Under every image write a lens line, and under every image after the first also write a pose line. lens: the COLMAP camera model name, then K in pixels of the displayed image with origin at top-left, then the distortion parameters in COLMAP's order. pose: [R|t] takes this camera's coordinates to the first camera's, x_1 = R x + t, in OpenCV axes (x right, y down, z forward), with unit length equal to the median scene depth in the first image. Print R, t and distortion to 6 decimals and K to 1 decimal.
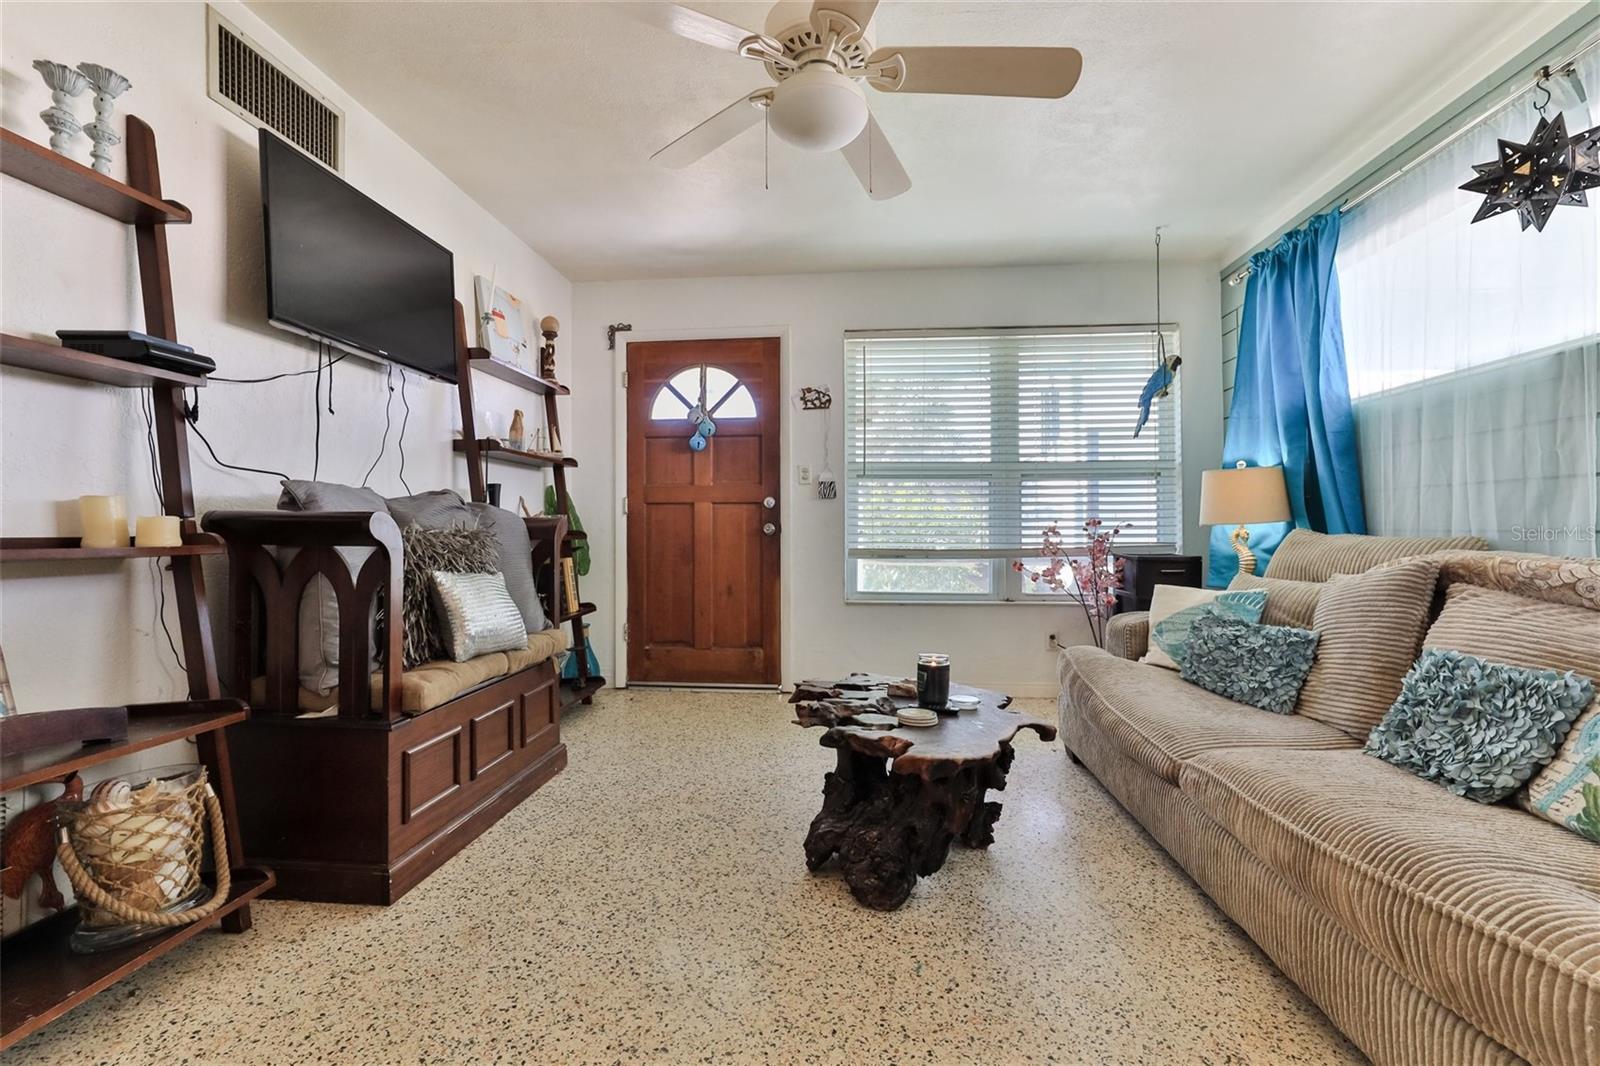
lens RADIAL K [[719.6, 0, 797.2], [0, 719.6, 529.5], [0, 0, 1]] dist [-0.039574, 0.022607]
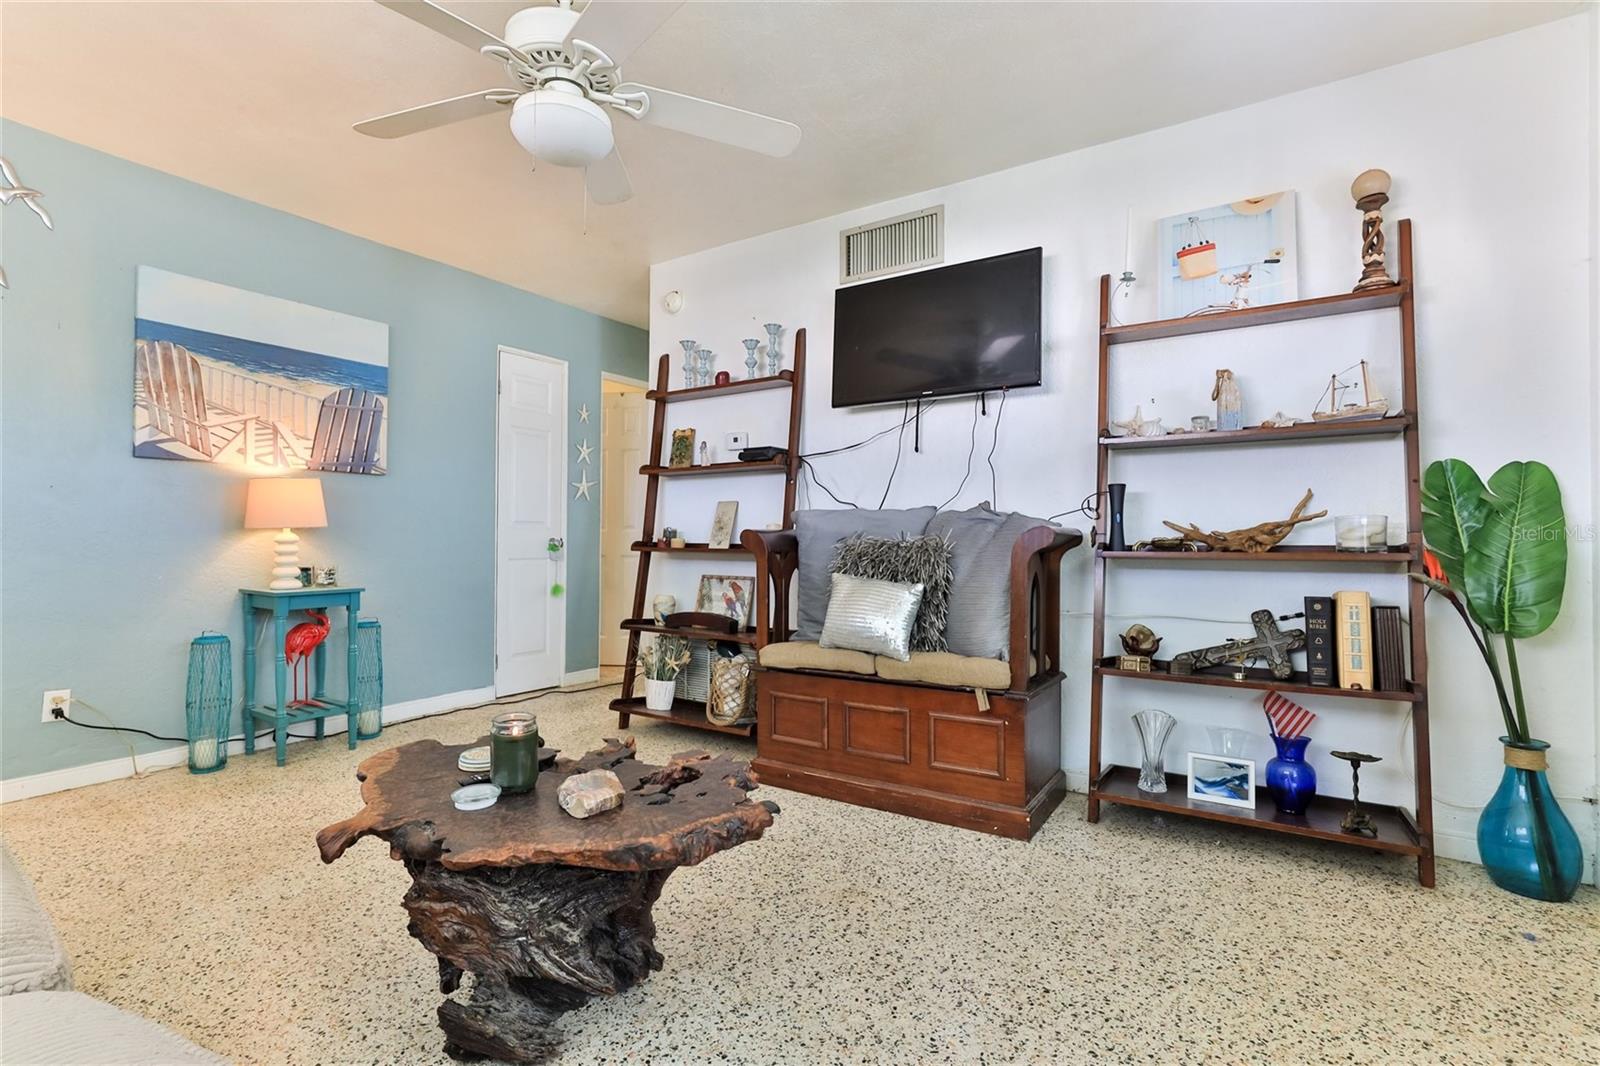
lens RADIAL K [[730.3, 0, 795.9], [0, 730.3, 531.8], [0, 0, 1]] dist [-0.038250, 0.022983]
pose [[-0.464628, -0.011138, -0.885436, 0.517910], [-0.000333, 0.999923, -0.012403, 0.000112], [0.885506, -0.005468, -0.464596, 1.177460]]
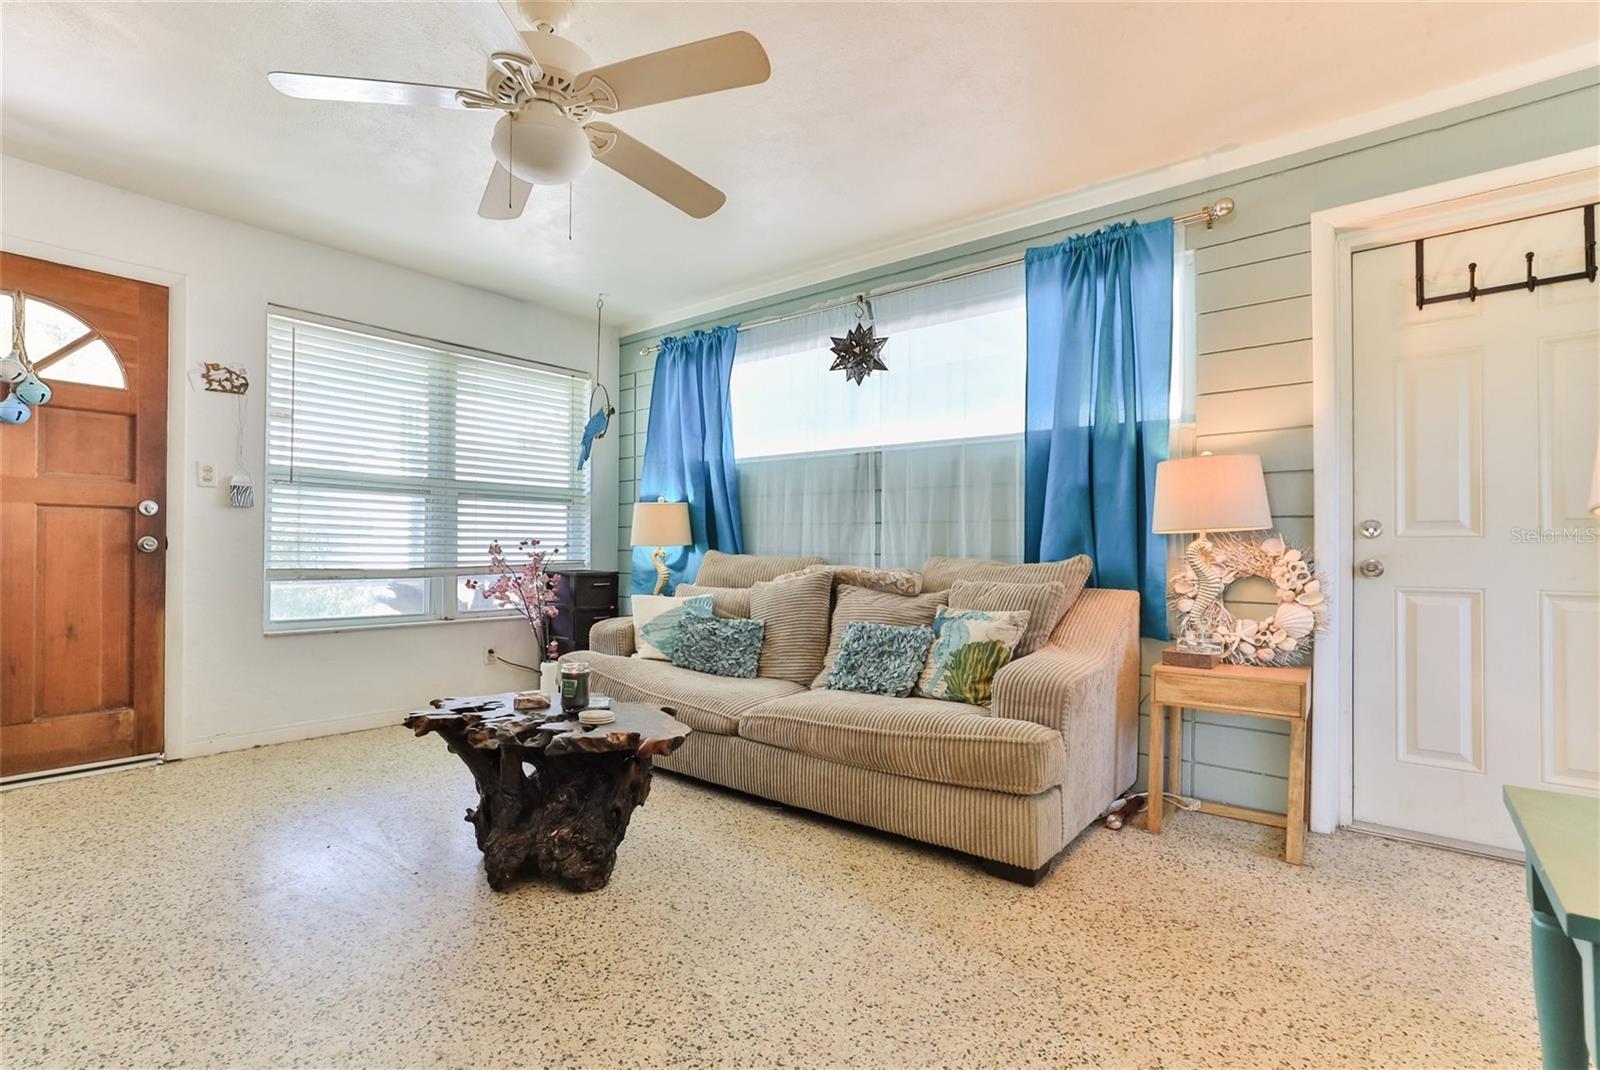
lens RADIAL K [[762.5, 0, 753.4], [0, 762.5, 543.6], [0, 0, 1]] dist [-0.002455, 0.000062]
pose [[0.585772, 0.012812, 0.810374, -0.456442], [-0.012320, 0.999900, -0.006903, -0.005020], [-0.810382, -0.005940, 0.585872, 0.060080]]
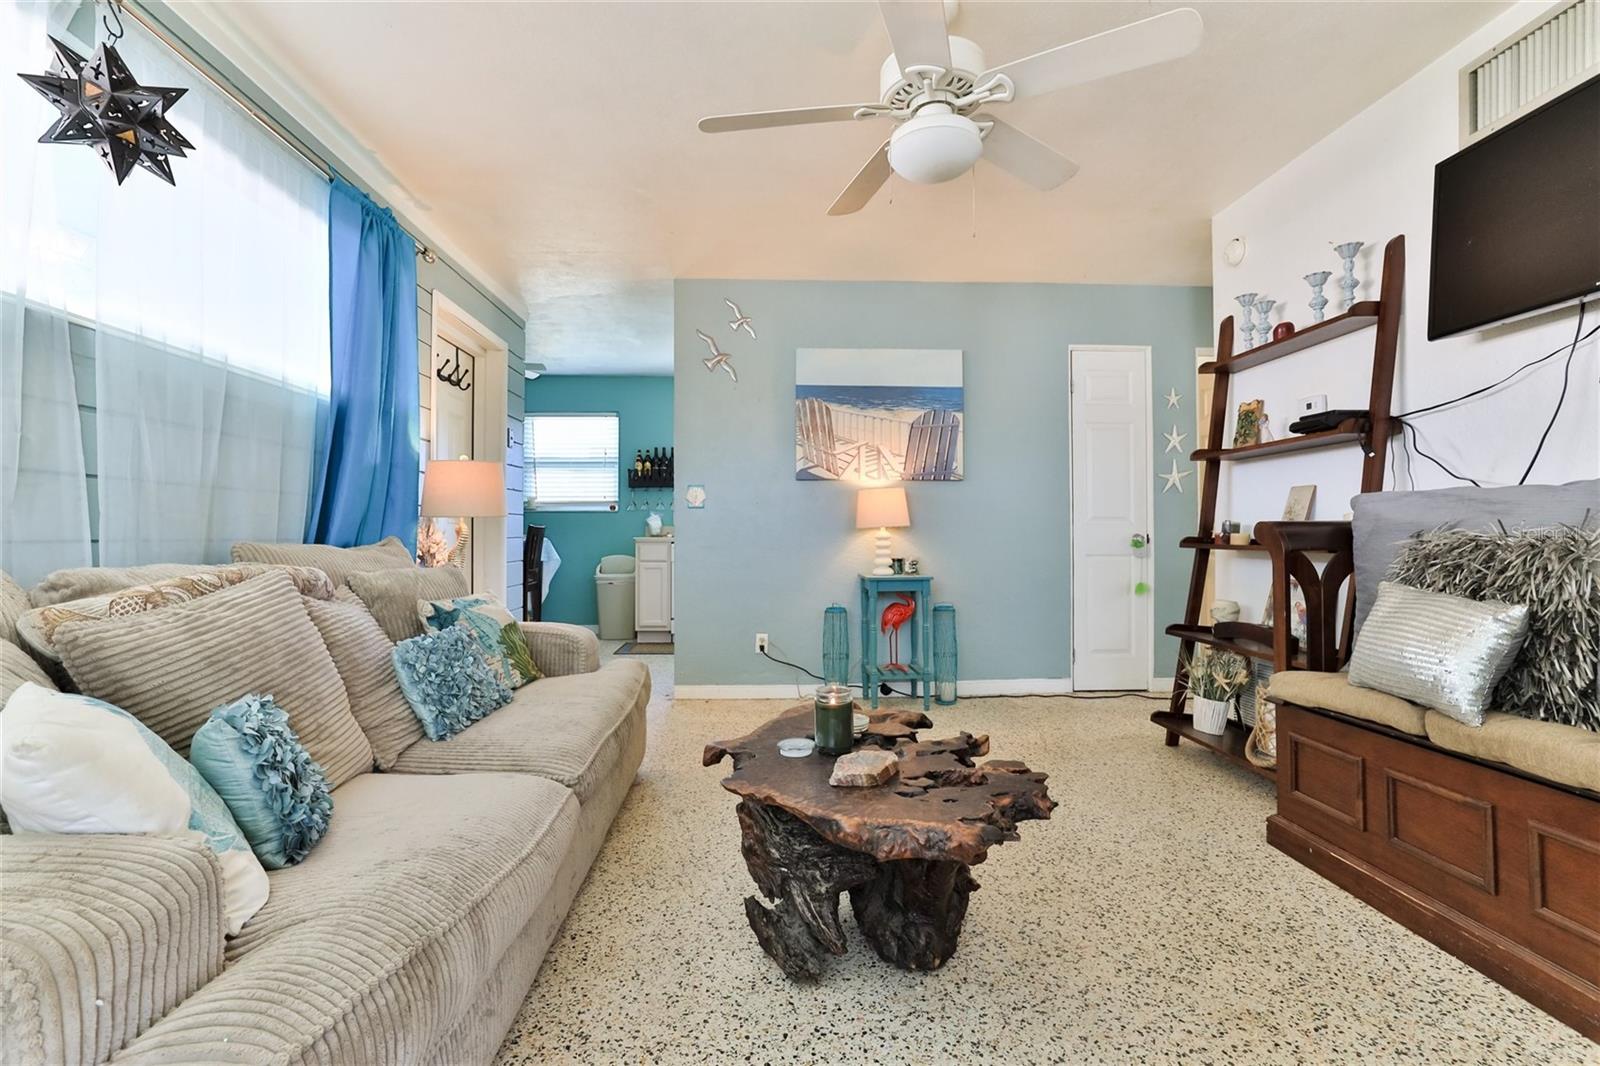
lens RADIAL K [[719.6, 0, 797.2], [0, 719.6, 529.5], [0, 0, 1]] dist [-0.039574, 0.022607]
pose [[-0.990156, 0.000417, -0.139966, 0.258130], [0.002035, 0.999933, -0.011414, 0.000664], [0.139951, -0.011586, -0.990091, 1.349755]]
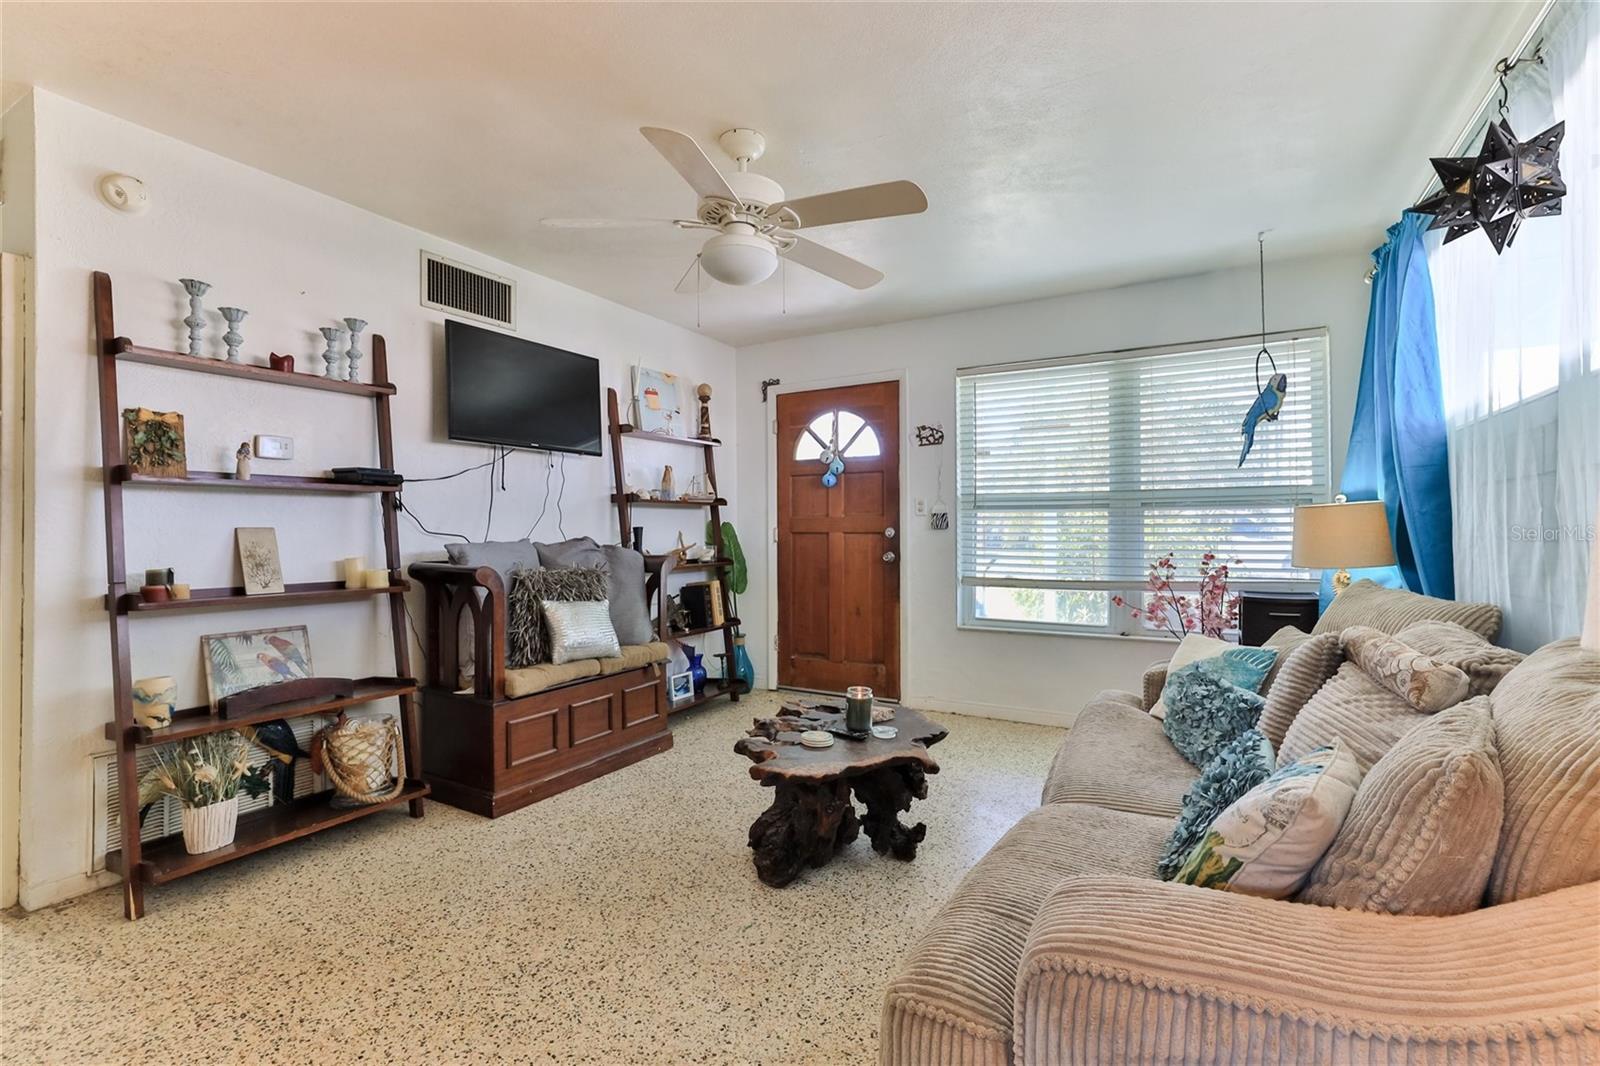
lens RADIAL K [[730.3, 0, 795.9], [0, 730.3, 531.8], [0, 0, 1]] dist [-0.038250, 0.022983]
pose [[0.905278, -0.001716, -0.424816, 0.450390], [0.004499, 0.999974, 0.005547, -0.067650], [0.424796, -0.006933, 0.905263, -0.095856]]
